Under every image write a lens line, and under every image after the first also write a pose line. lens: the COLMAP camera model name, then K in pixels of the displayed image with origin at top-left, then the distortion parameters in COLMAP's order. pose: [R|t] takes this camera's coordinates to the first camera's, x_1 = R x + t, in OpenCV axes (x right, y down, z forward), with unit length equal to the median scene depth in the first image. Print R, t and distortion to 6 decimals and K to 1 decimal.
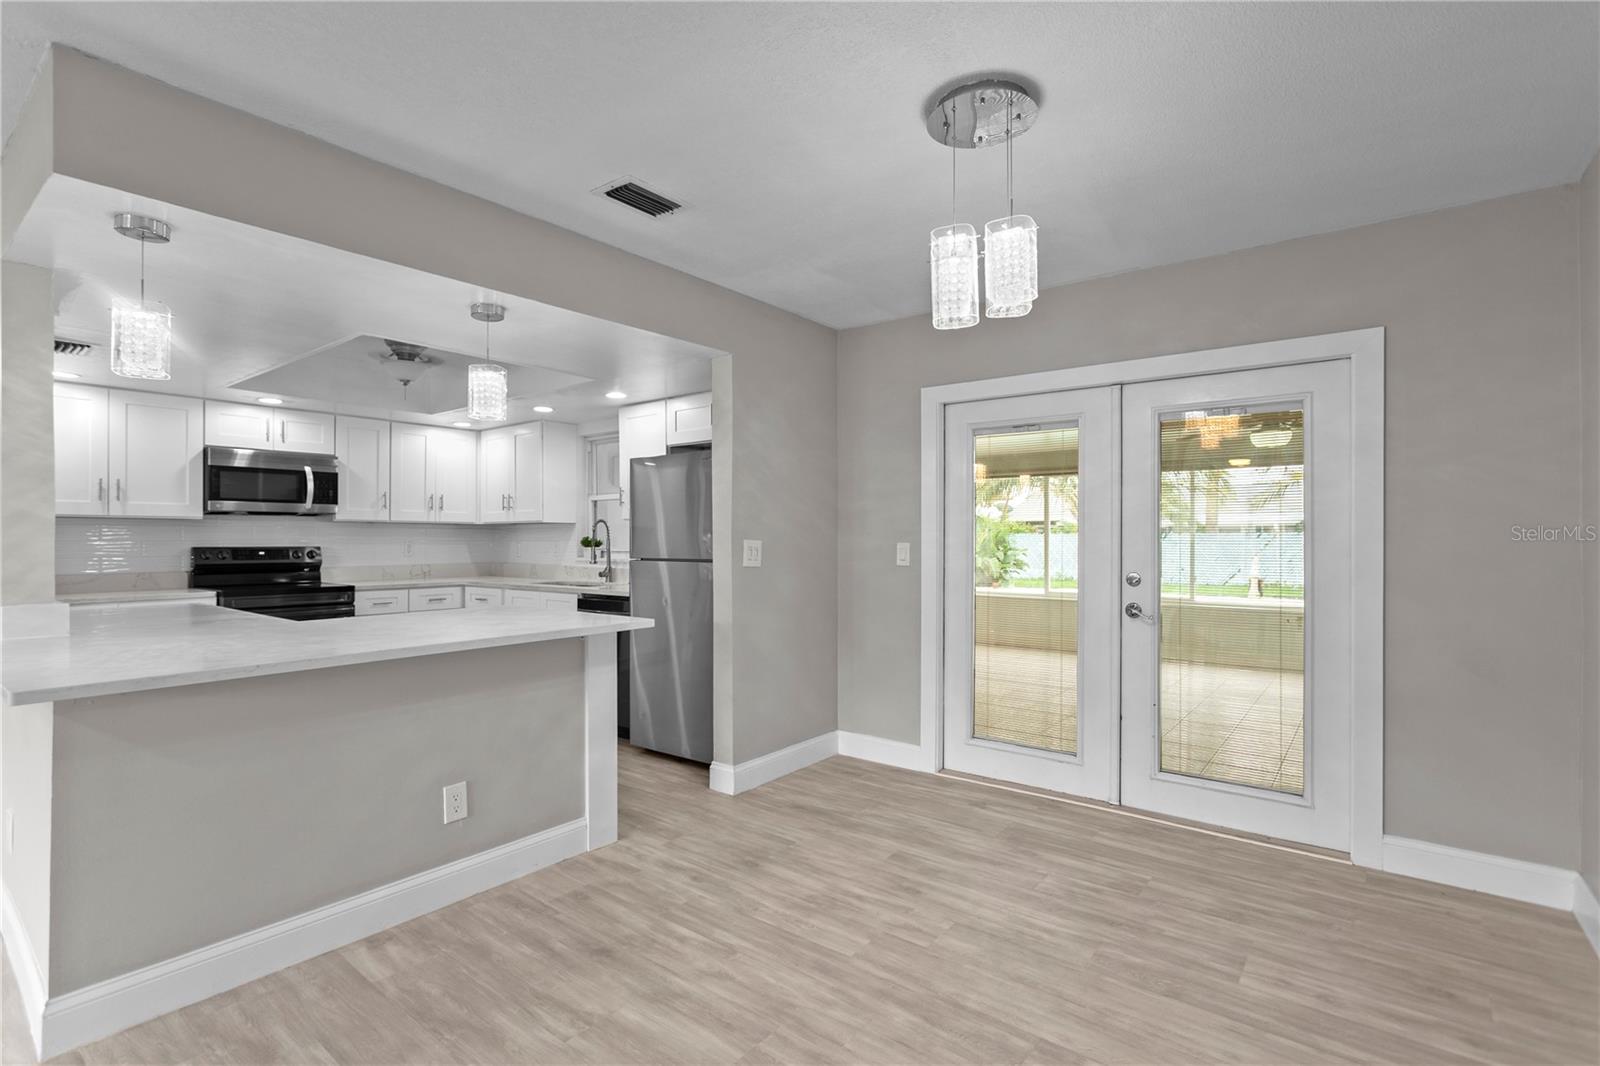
lens RADIAL K [[762.8, 0, 788.8], [0, 762.8, 528.5], [0, 0, 1]] dist [-0.016501, 0.004695]
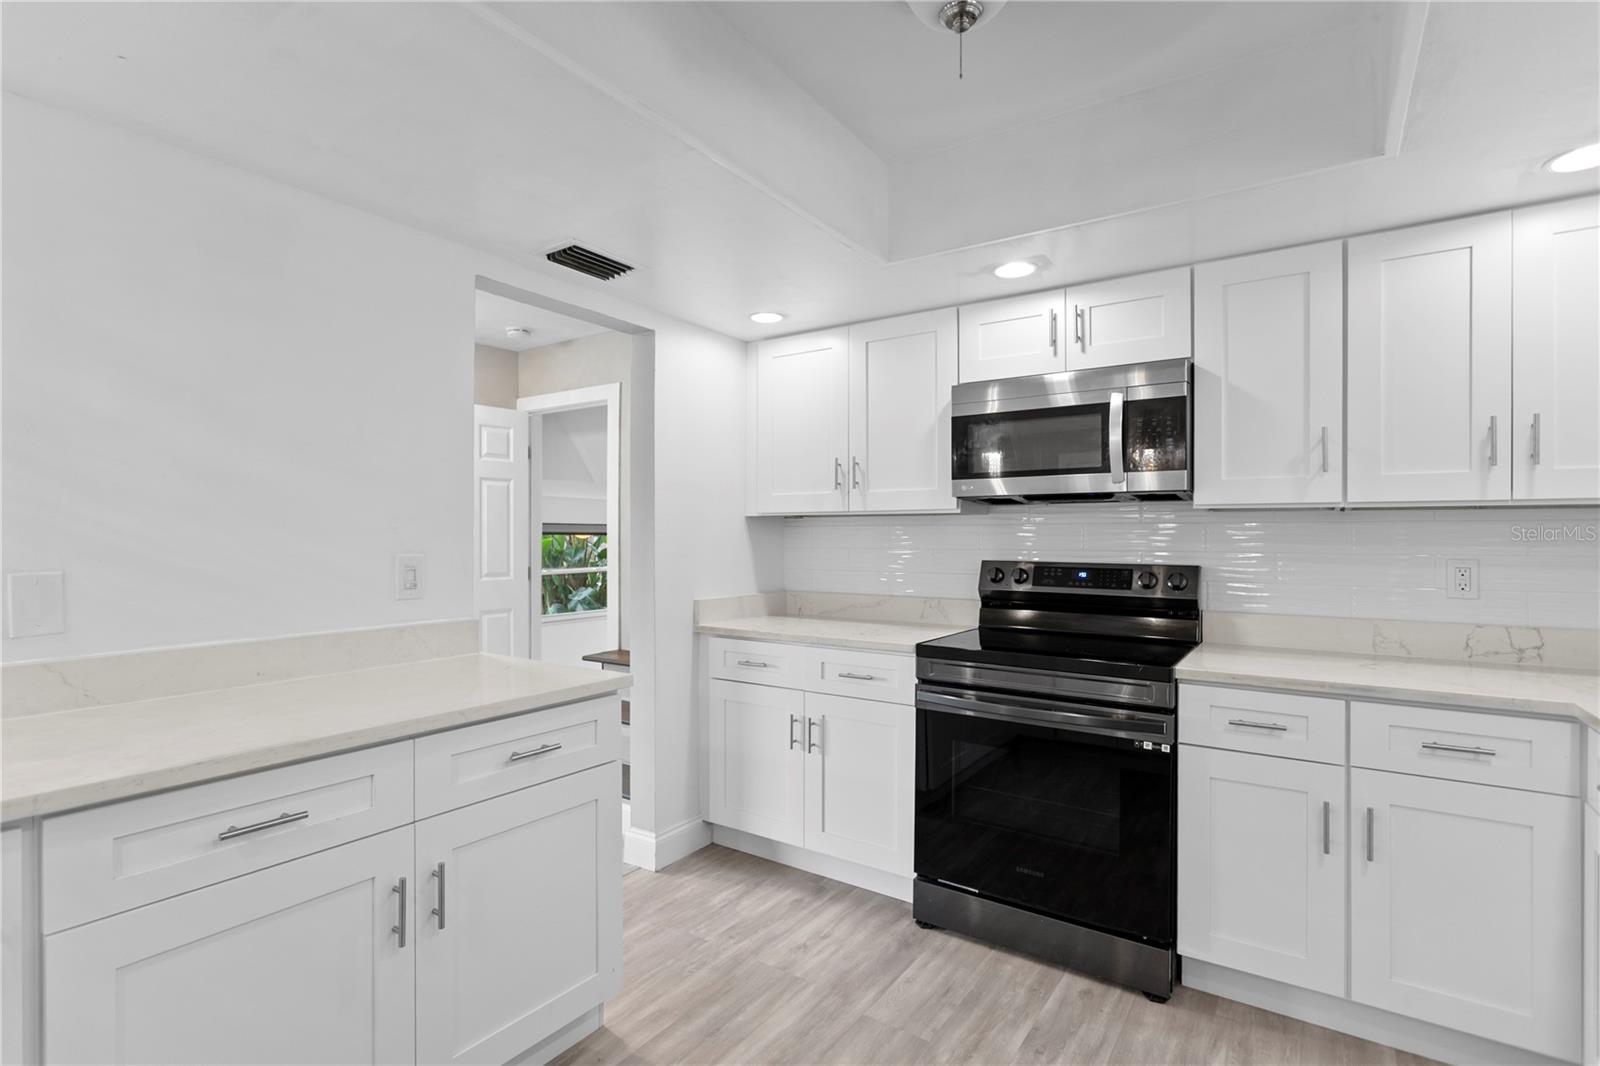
lens RADIAL K [[762.8, 0, 811.8], [0, 762.8, 529.9], [0, 0, 1]] dist [-0.016501, 0.004695]
pose [[0.068774, -0.008345, -0.997597, -0.280393], [0.009427, 0.999926, -0.007714, 0.005799], [0.997588, -0.008874, 0.068848, 1.163358]]
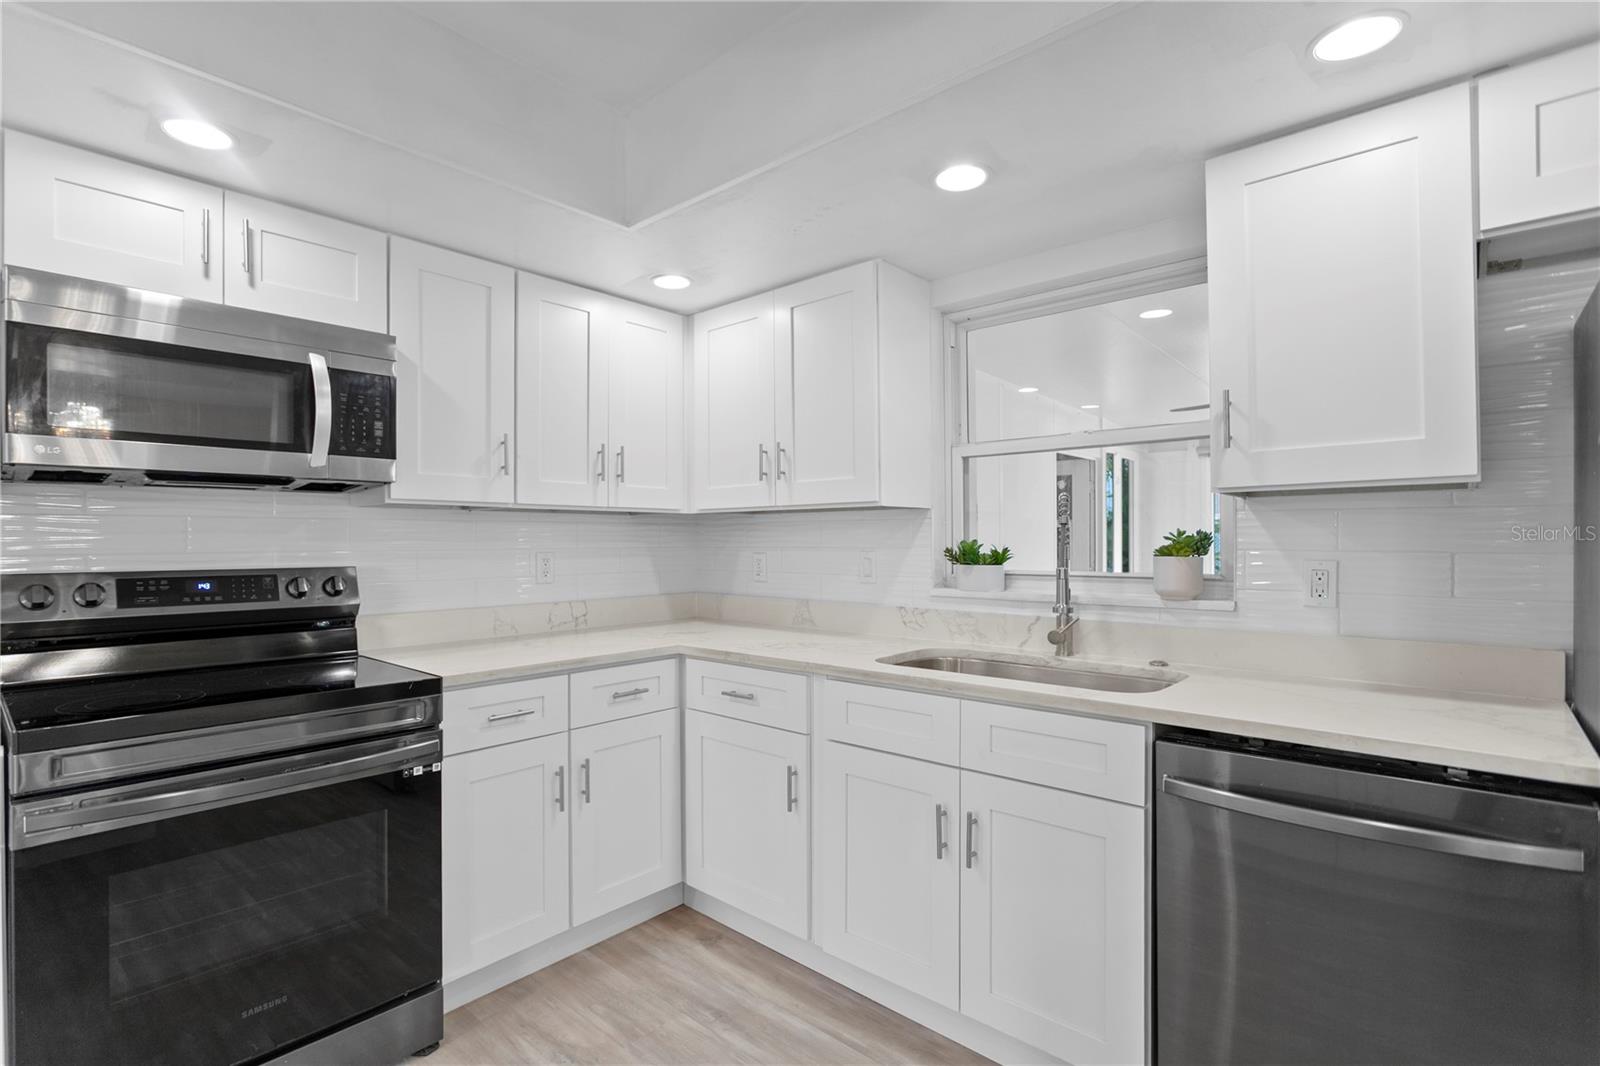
lens RADIAL K [[762.8, 0, 787.1], [0, 762.8, 533.3], [0, 0, 1]] dist [-0.016501, 0.004695]
pose [[0.997703, -0.002839, -0.067679, -0.567141], [0.003170, 0.999984, 0.004789, 0.007629], [0.067664, -0.004992, 0.997696, 0.962322]]
